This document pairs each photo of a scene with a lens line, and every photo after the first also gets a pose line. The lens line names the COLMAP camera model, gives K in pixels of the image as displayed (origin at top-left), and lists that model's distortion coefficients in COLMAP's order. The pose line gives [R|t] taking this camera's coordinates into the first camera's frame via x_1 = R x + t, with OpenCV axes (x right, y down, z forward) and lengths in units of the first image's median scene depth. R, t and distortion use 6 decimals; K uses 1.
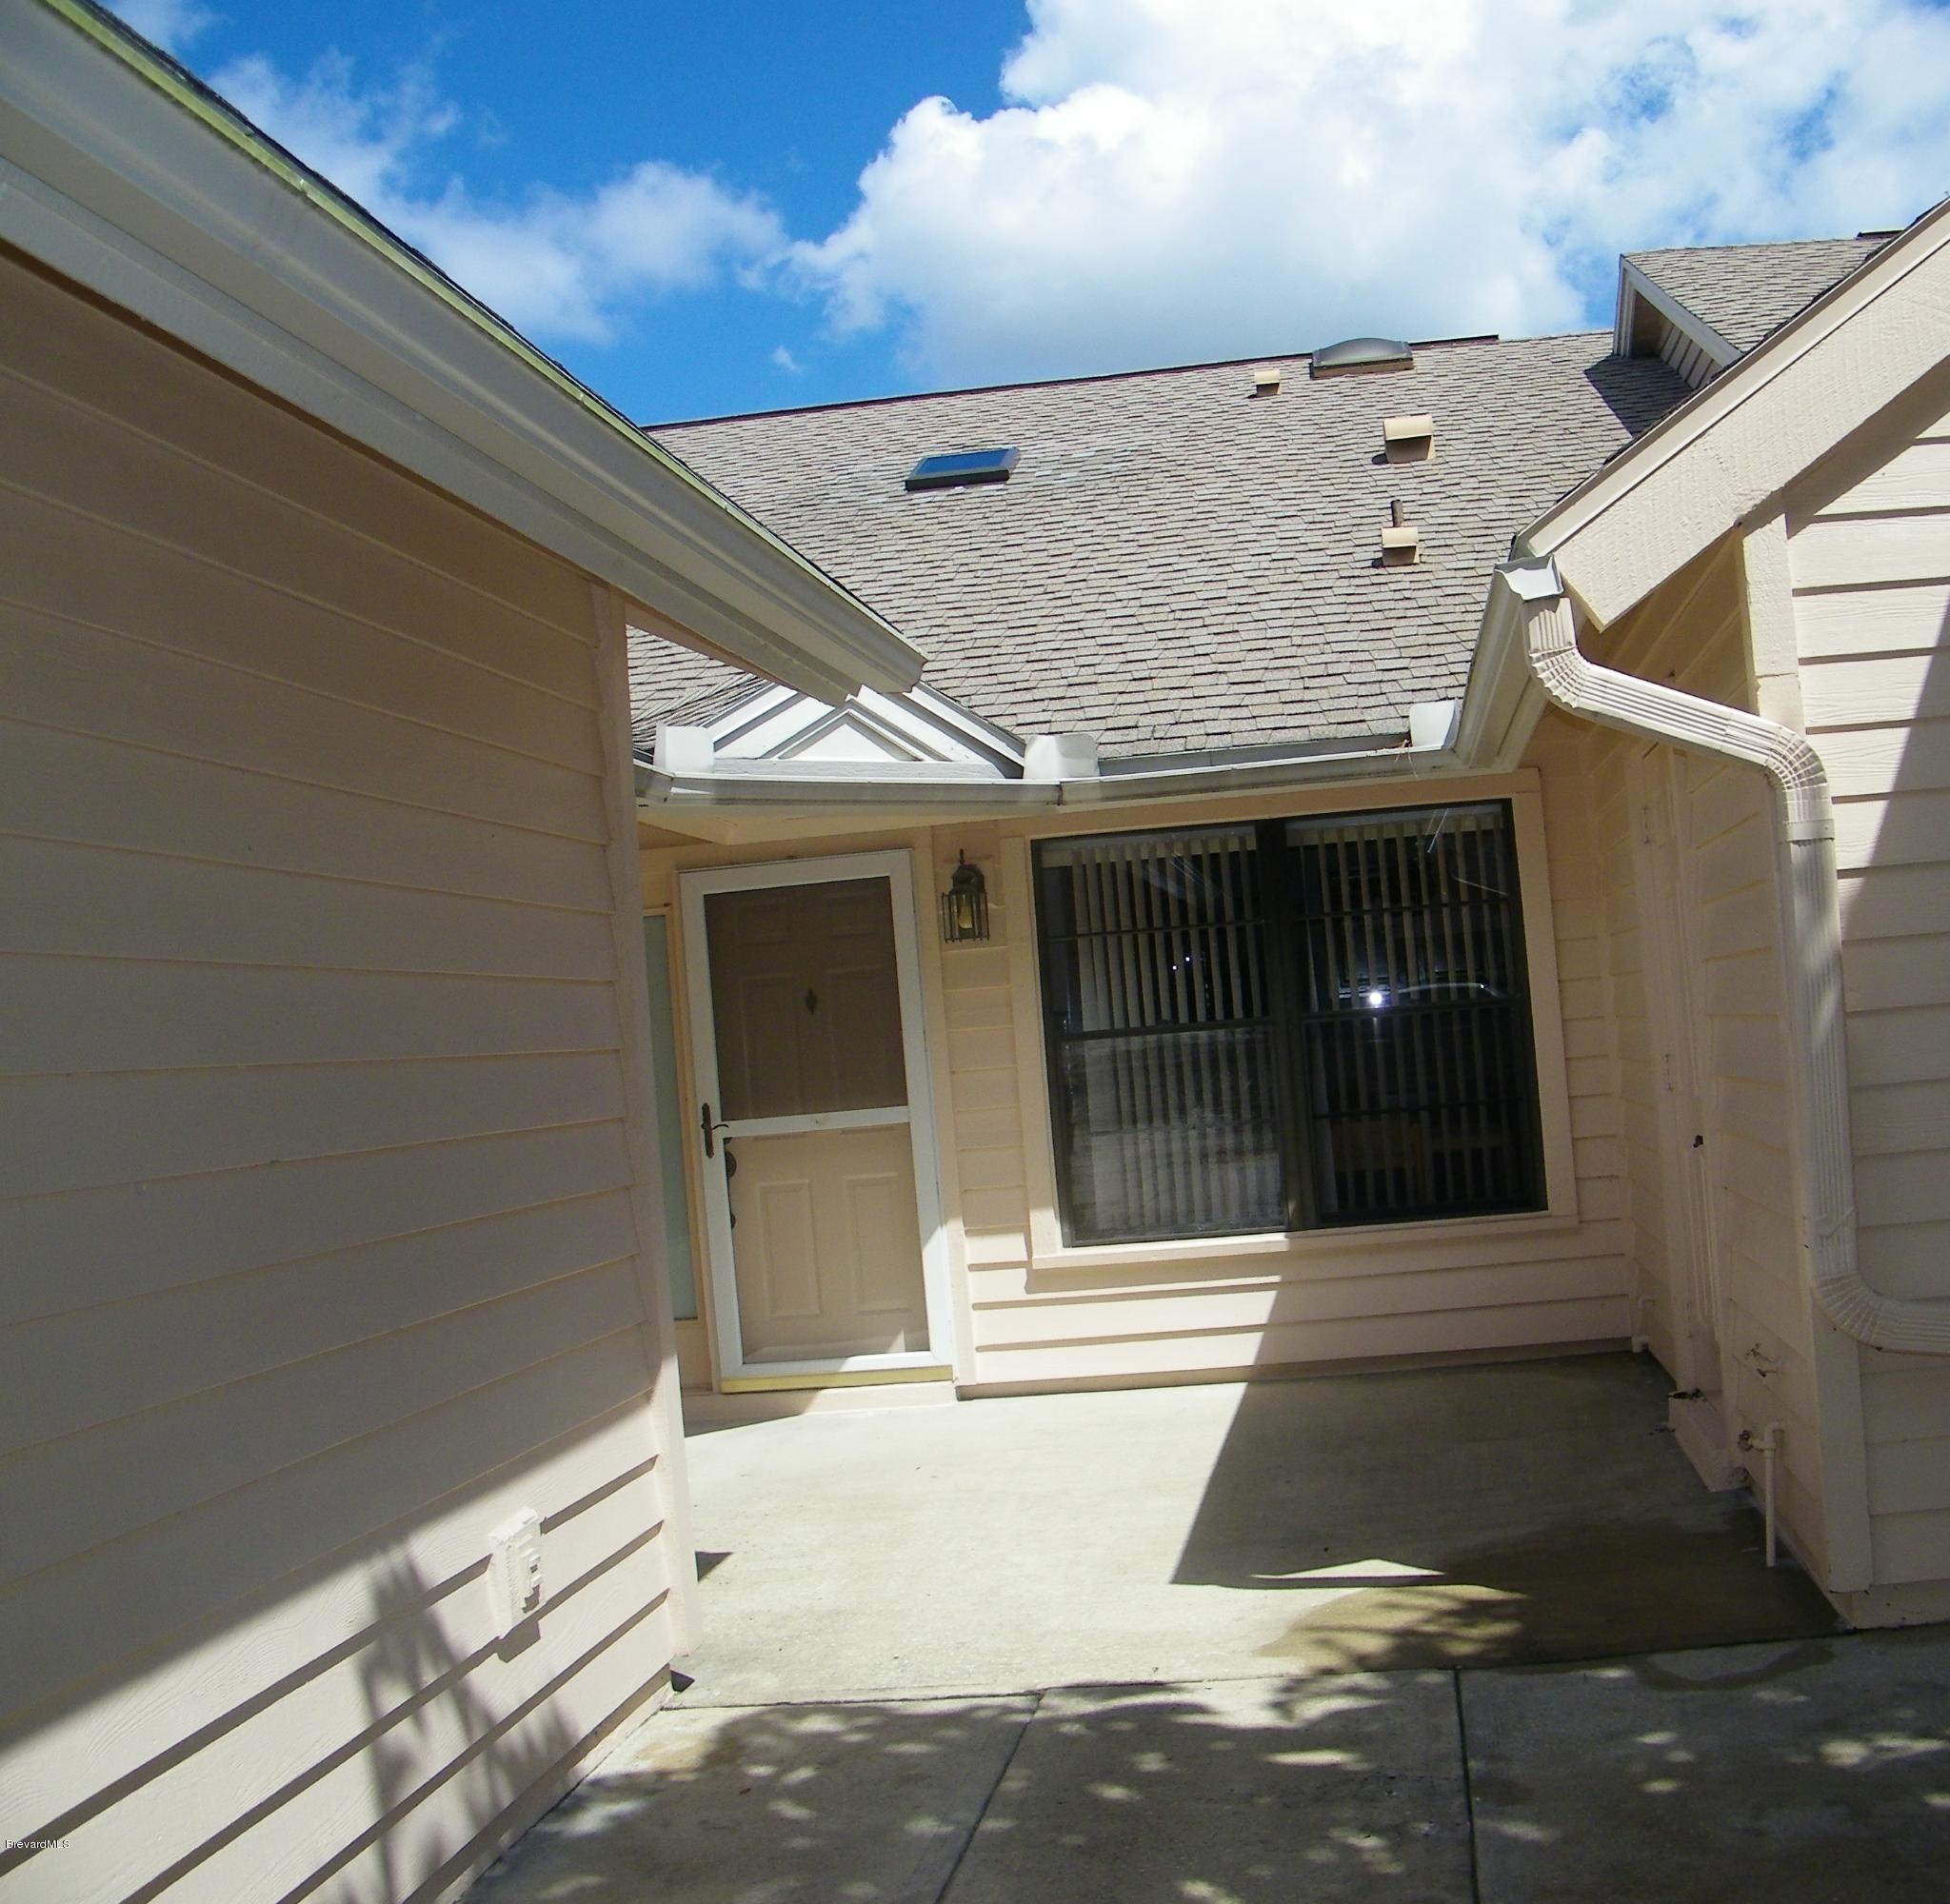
lens RADIAL K [[2164.4, 0, 1272.6], [0, 2164.4, 934.8], [0, 0, 1]] dist [-0.197589, 0.198643]
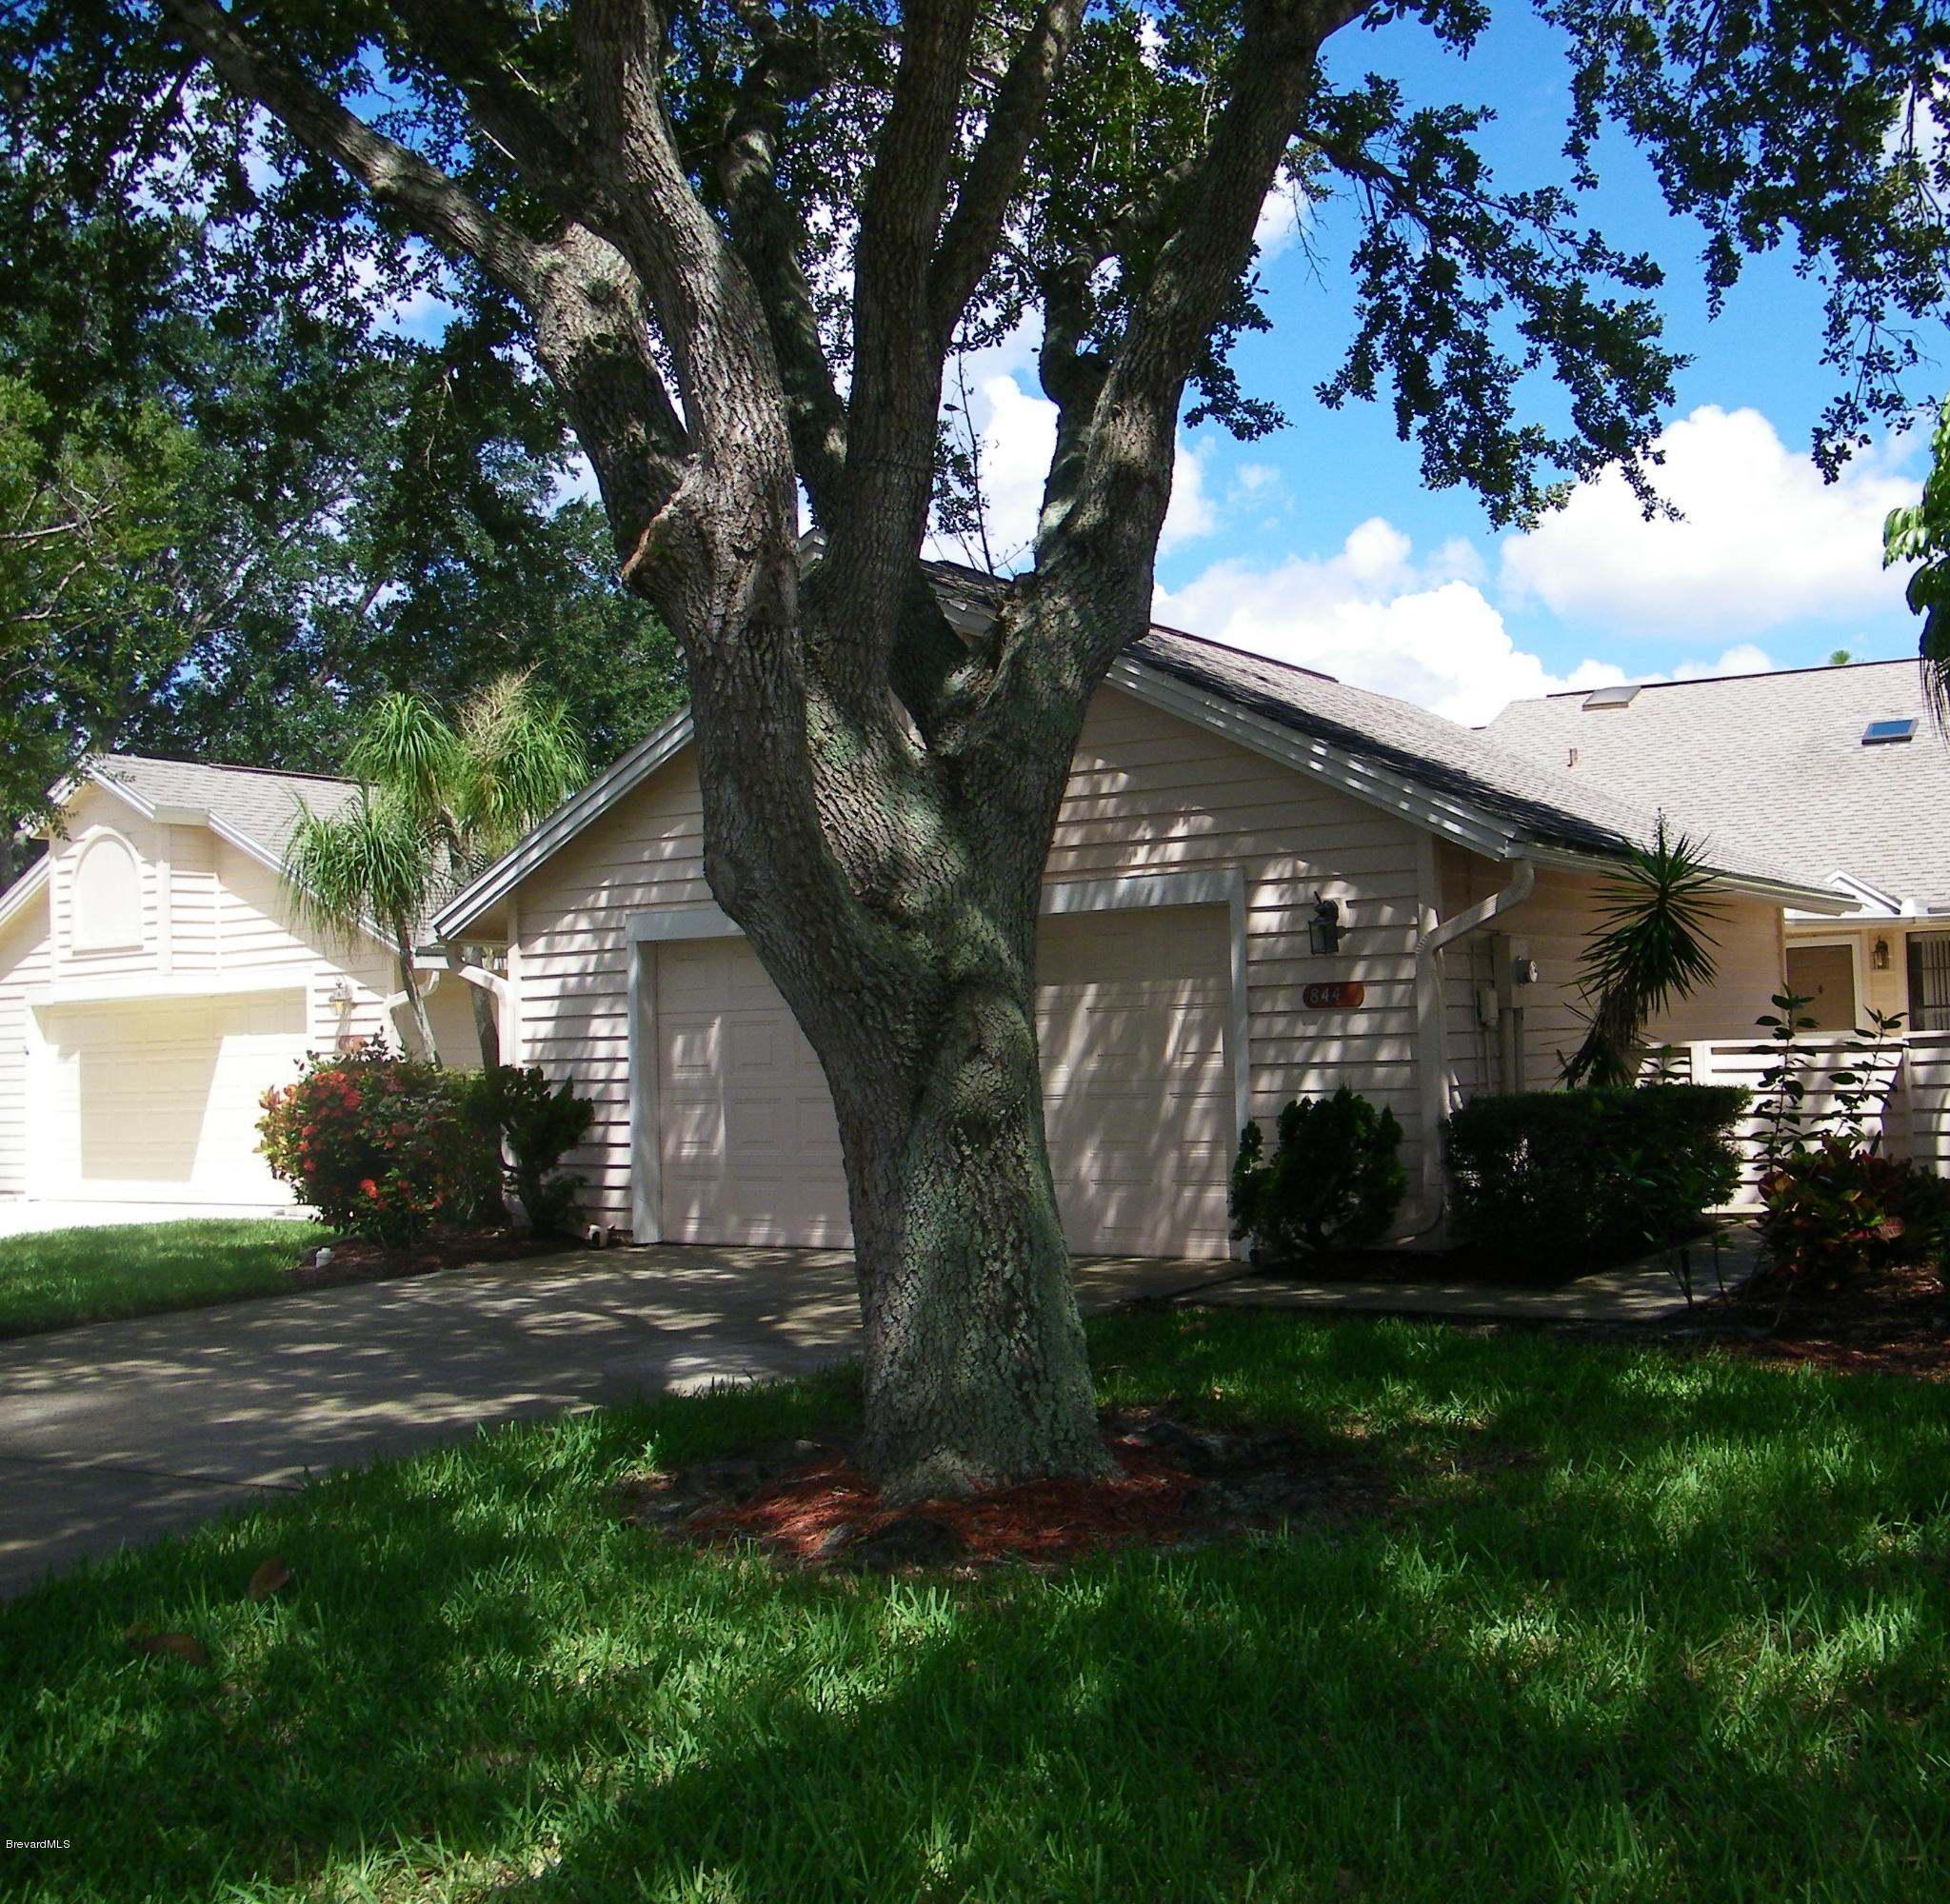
lens RADIAL K [[2155.5, 0, 1278.9], [0, 2155.5, 958.7], [0, 0, 1]] dist [-0.198241, 0.206518]
pose [[0.907296, 0.038327, -0.418743, 0.285497], [-0.025195, 0.999003, 0.036847, -0.089323], [0.419738, -0.022881, 0.907357, -1.708782]]
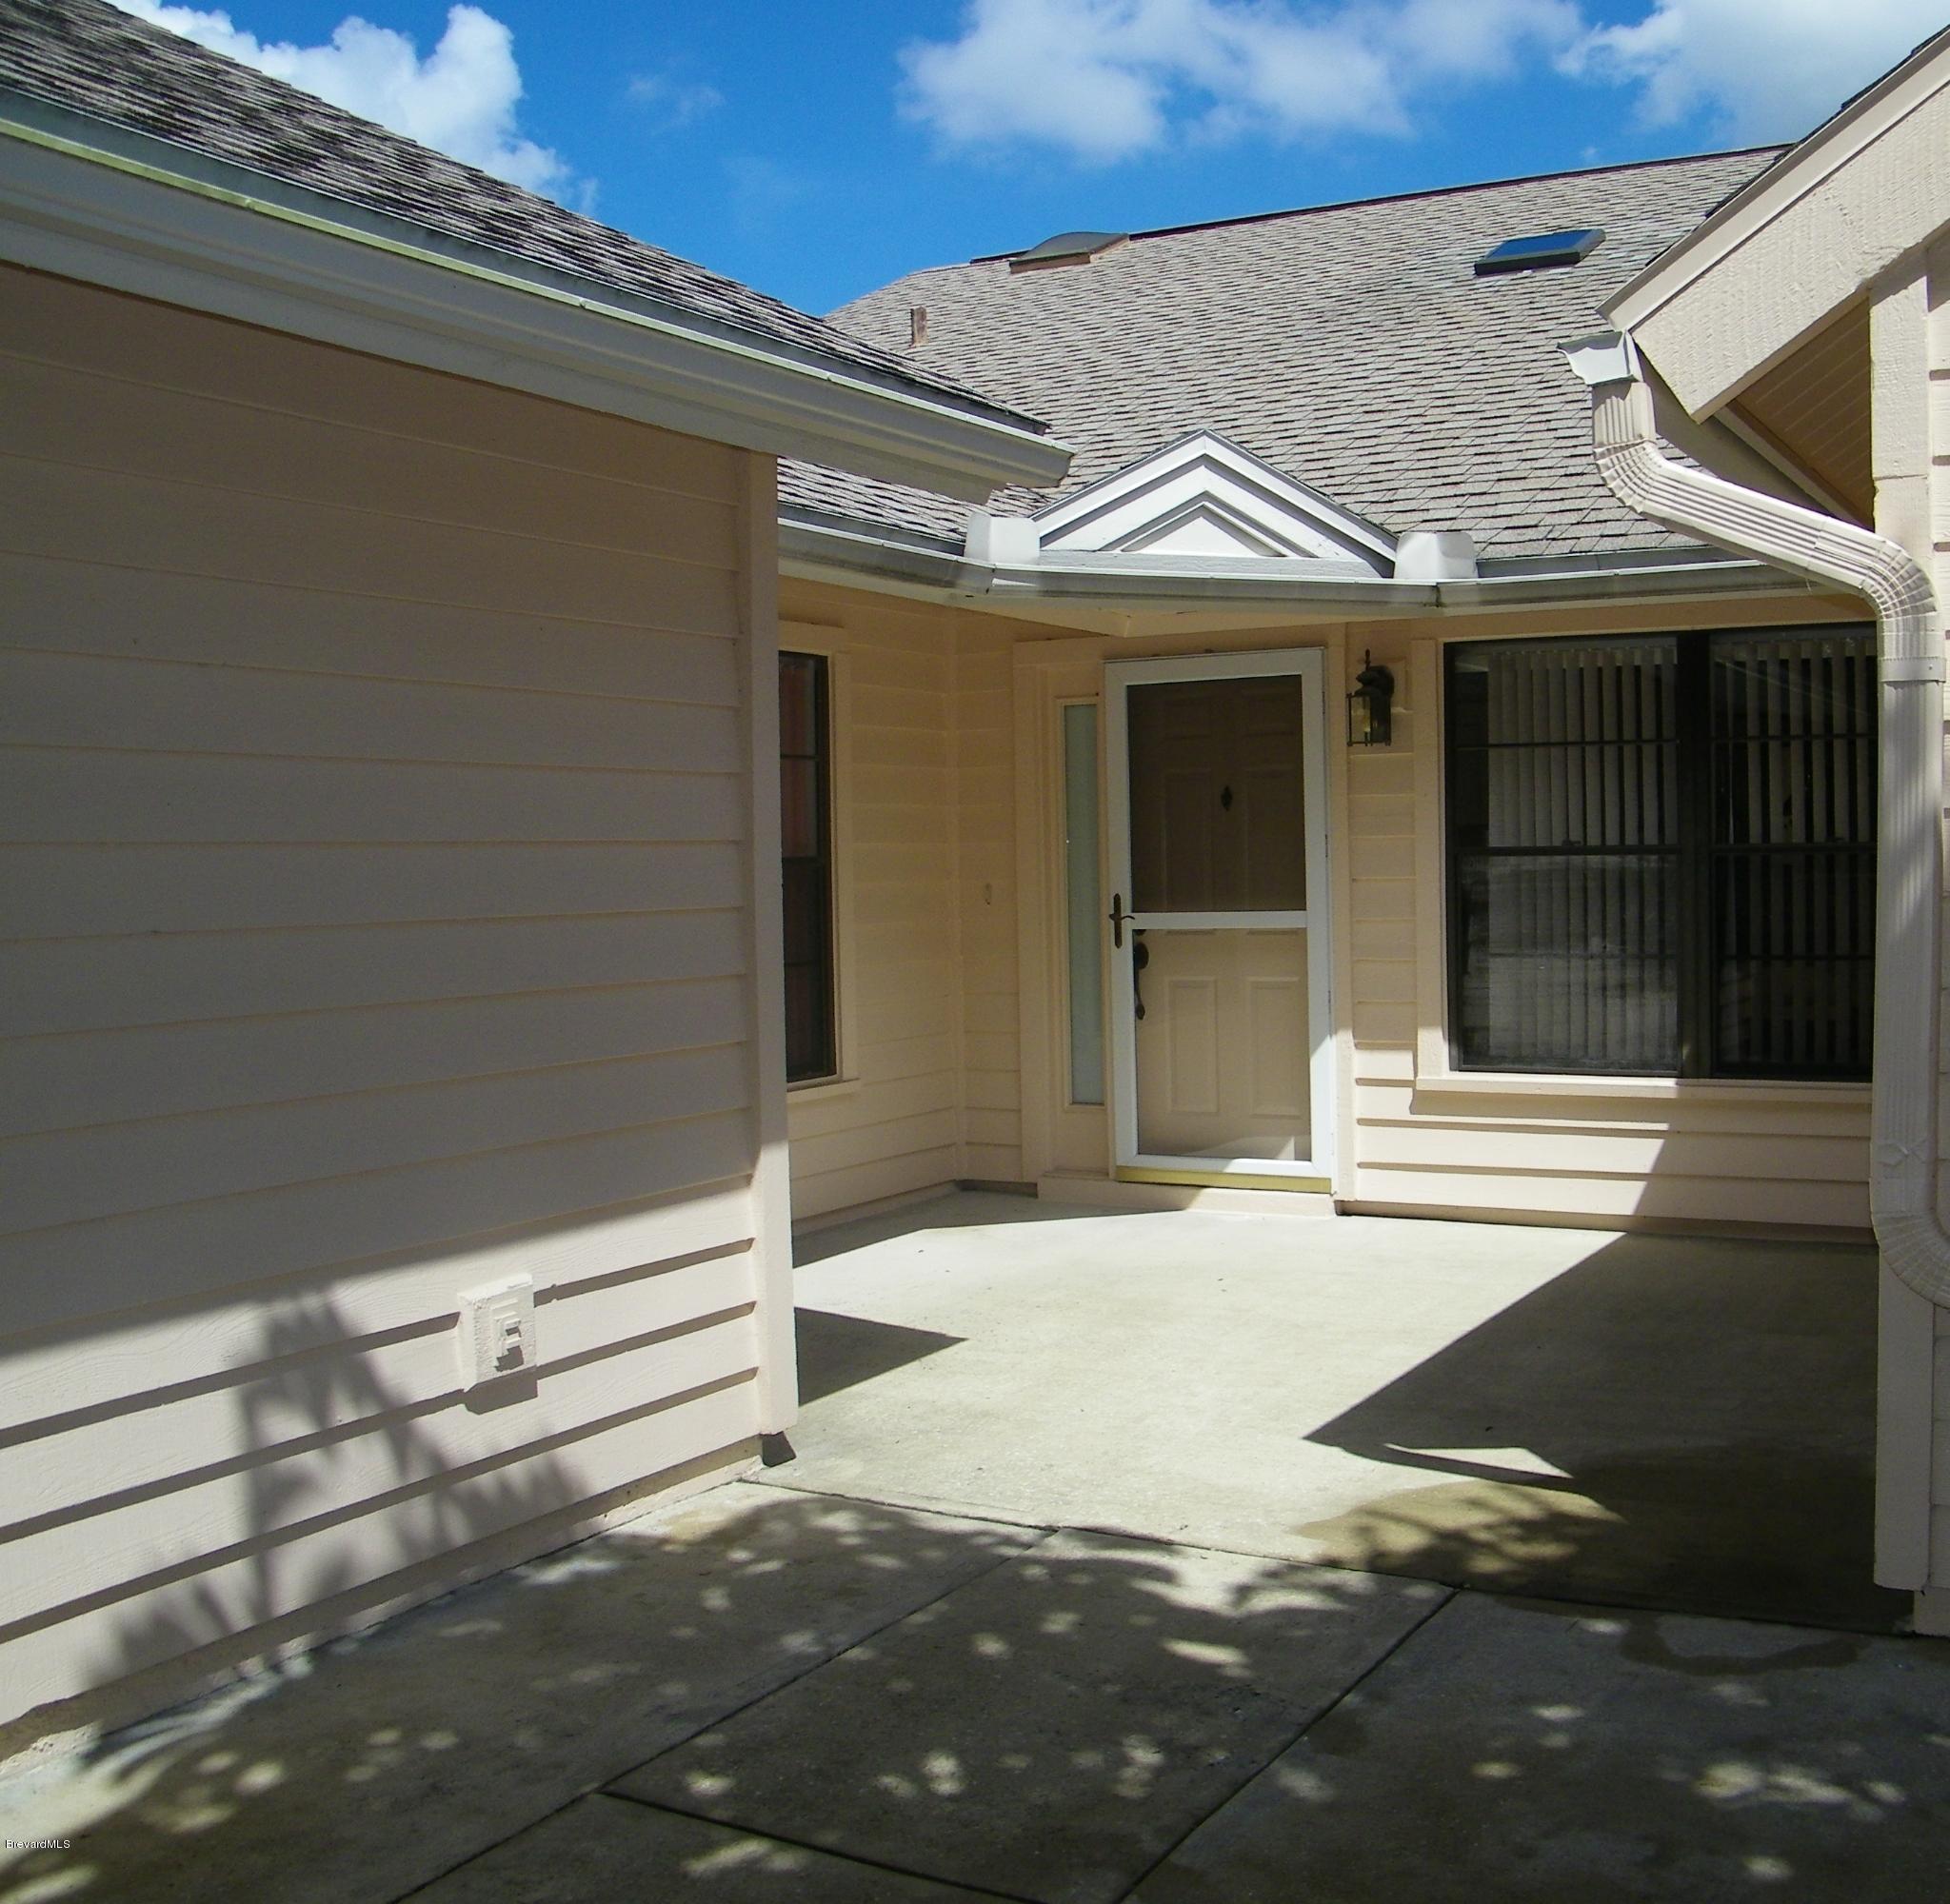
lens RADIAL K [[2164.4, 0, 1272.6], [0, 2164.4, 934.8], [0, 0, 1]] dist [-0.197589, 0.198643]
pose [[0.927237, 0.082781, -0.365210, 0.177861], [-0.047687, 0.993423, 0.104104, -0.011474], [0.371425, -0.079113, 0.925086, 0.084071]]
